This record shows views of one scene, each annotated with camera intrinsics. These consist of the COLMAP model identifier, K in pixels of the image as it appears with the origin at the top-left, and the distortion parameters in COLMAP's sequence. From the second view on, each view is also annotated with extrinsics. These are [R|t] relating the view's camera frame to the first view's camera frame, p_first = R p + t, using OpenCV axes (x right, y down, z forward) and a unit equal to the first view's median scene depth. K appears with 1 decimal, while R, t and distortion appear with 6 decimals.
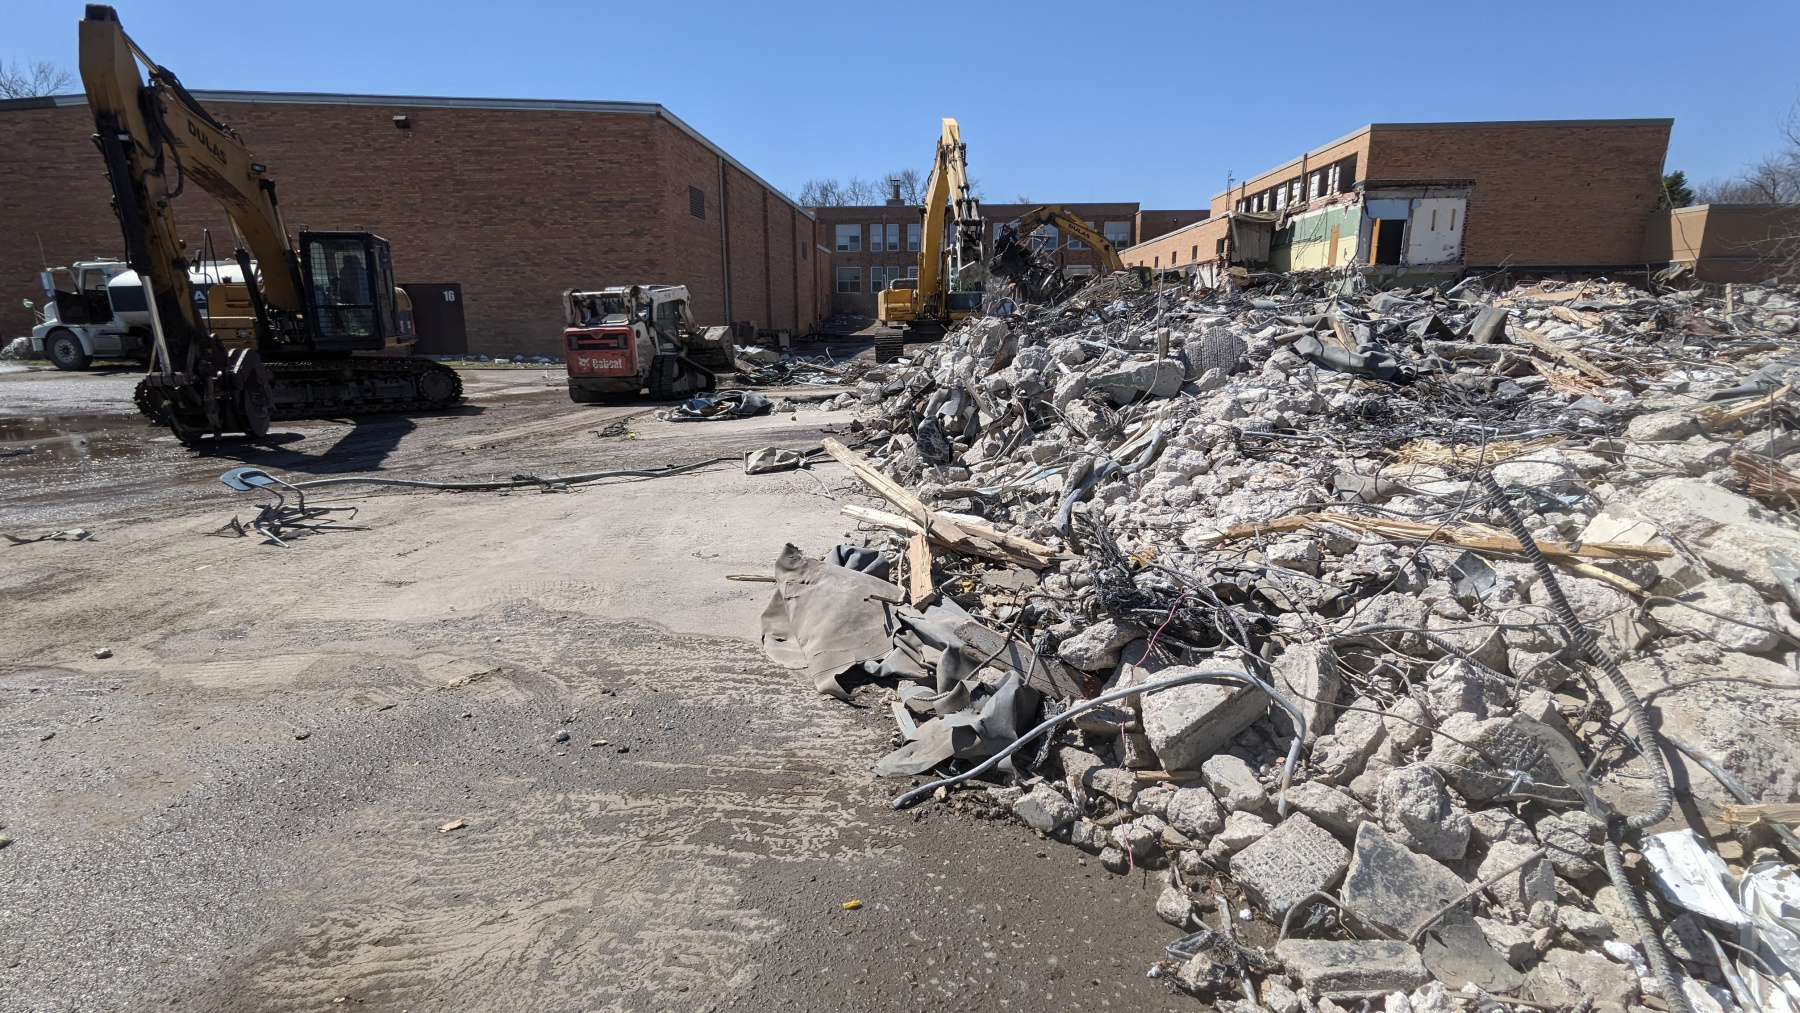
lens RADIAL K [[875.5, 0, 899.5], [0, 875.5, 523.9], [0, 0, 1]] dist [-0.005248, 0.002356]
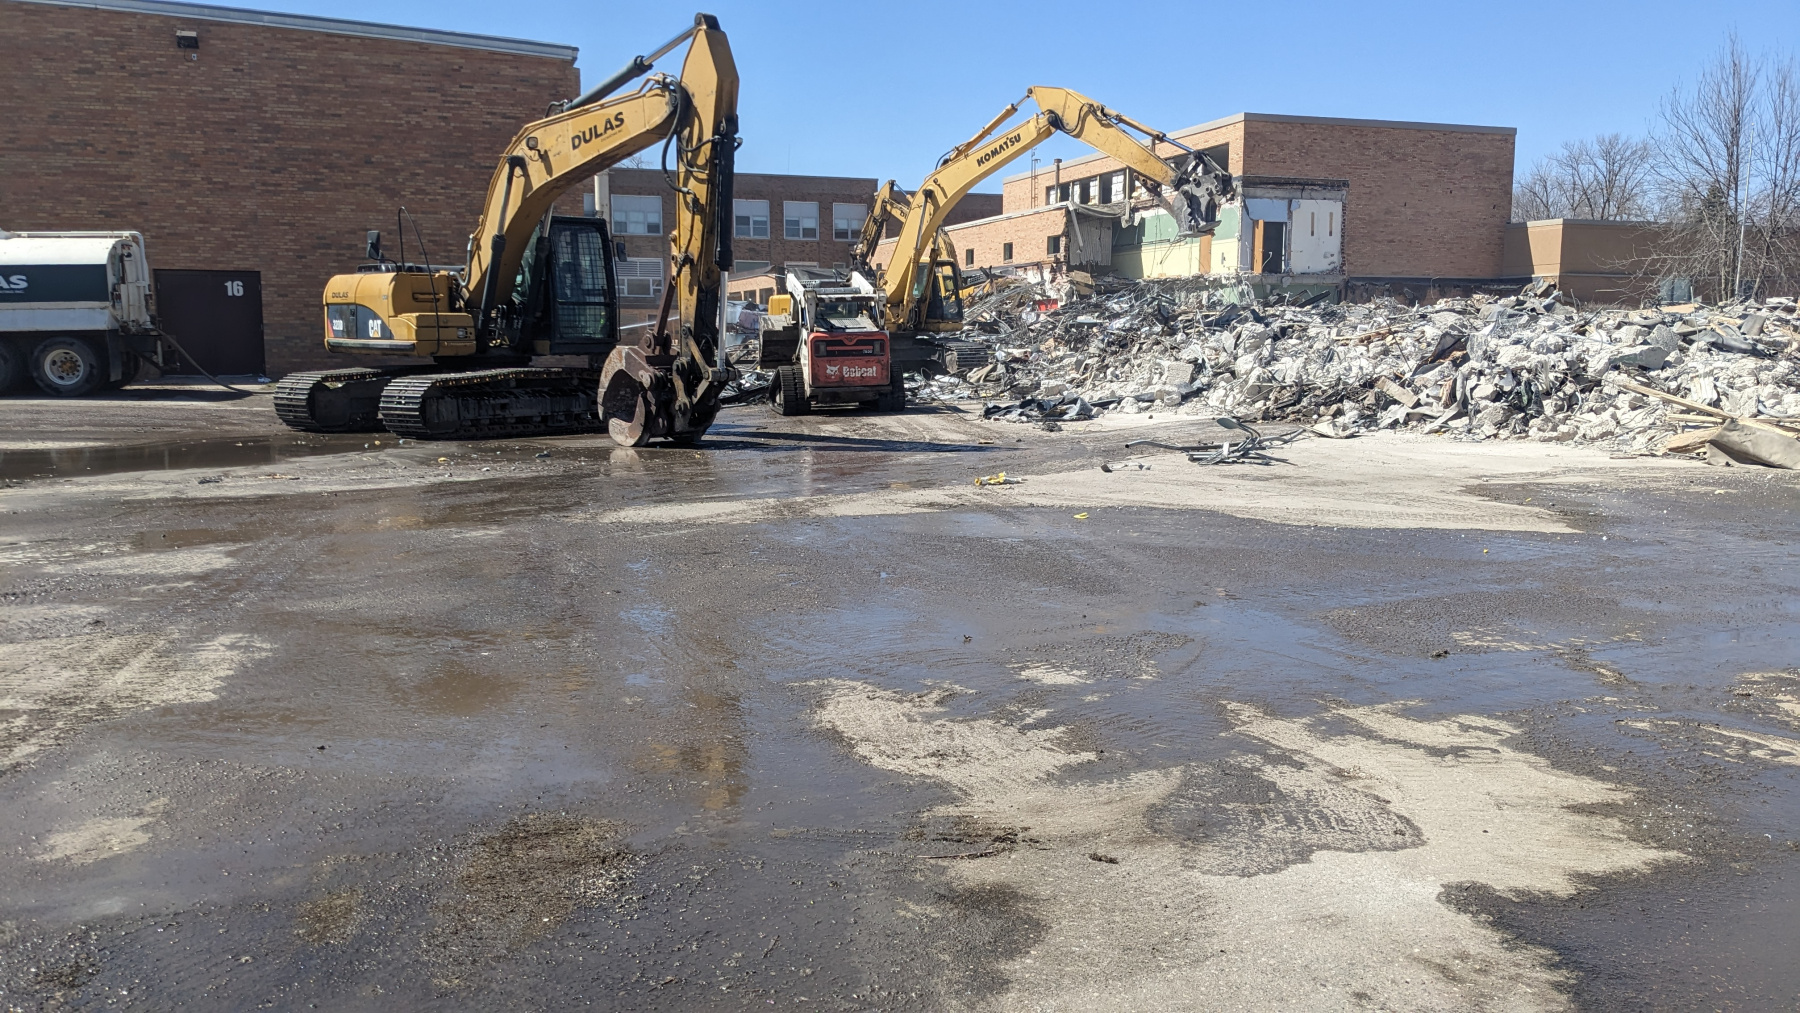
lens RADIAL K [[1406.8, 0, 915.9], [0, 1406.8, 512.7], [0, 0, 1]] dist [0.030904, -0.041368]
pose [[0.927100, -0.039991, 0.372674, -0.296704], [0.079778, 0.992562, -0.091955, 0.035631], [-0.366225, 0.114983, 0.923395, -0.121086]]
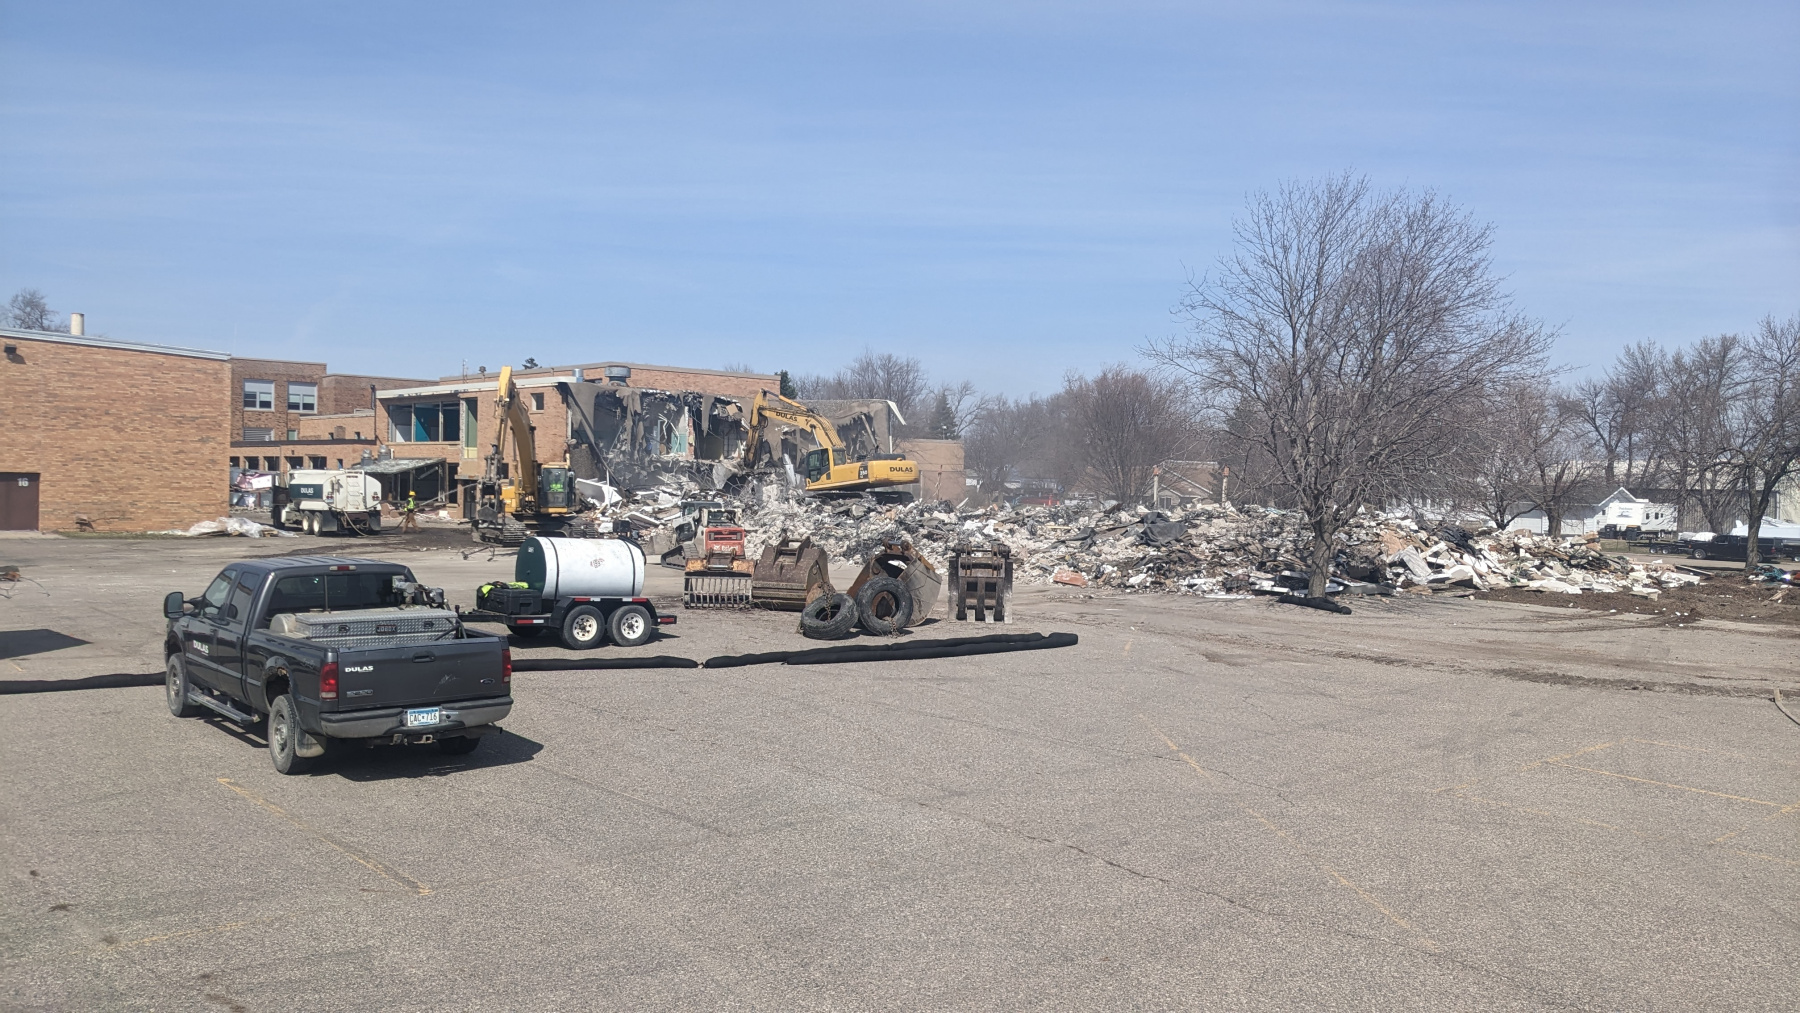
lens RADIAL K [[1406.8, 0, 894.2], [0, 1406.8, 505.2], [0, 0, 1]] dist [0.030904, -0.041368]
pose [[0.711201, 0.005350, 0.702968, -0.692080], [0.143172, 0.977911, -0.152291, 0.159117], [-0.688255, 0.208955, 0.694725, -0.783193]]
